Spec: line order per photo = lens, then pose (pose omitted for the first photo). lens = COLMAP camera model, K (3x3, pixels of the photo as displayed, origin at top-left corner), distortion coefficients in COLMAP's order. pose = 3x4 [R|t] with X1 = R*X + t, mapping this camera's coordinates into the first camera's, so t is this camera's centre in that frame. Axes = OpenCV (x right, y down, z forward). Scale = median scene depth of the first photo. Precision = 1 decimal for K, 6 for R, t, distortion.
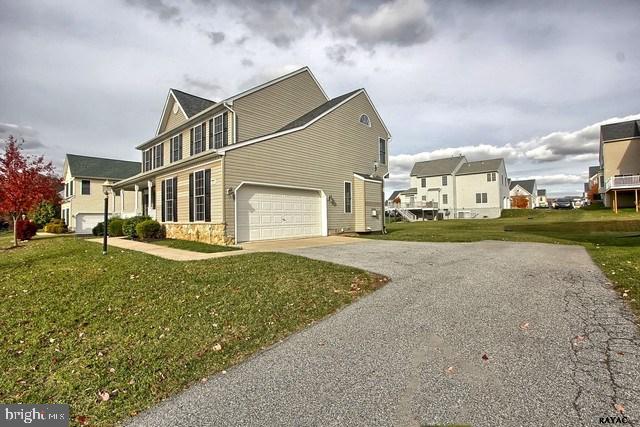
lens RADIAL K [[299.6, 0, 320.0], [0, 299.6, 213.5], [0, 0, 1]] dist [0.014509, 0.000086]
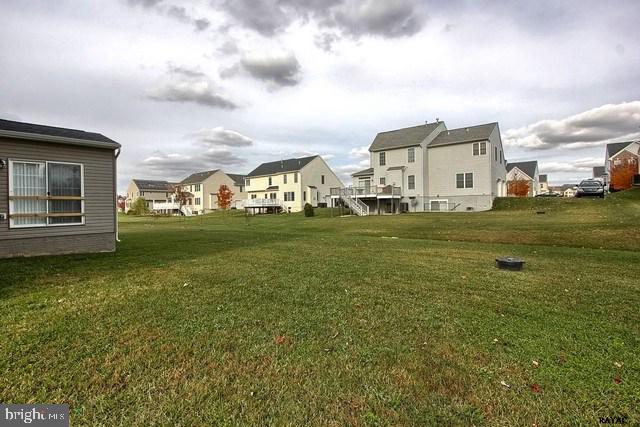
lens RADIAL K [[296.1, 0, 310.7], [0, 296.1, 211.6], [0, 0, 1]] dist [-0.001468, -0.000568]
pose [[0.999932, 0.006787, 0.009464, 0.173592], [-0.007008, 0.999699, 0.023513, 0.004059], [-0.009301, -0.023578, 0.999679, 0.315652]]
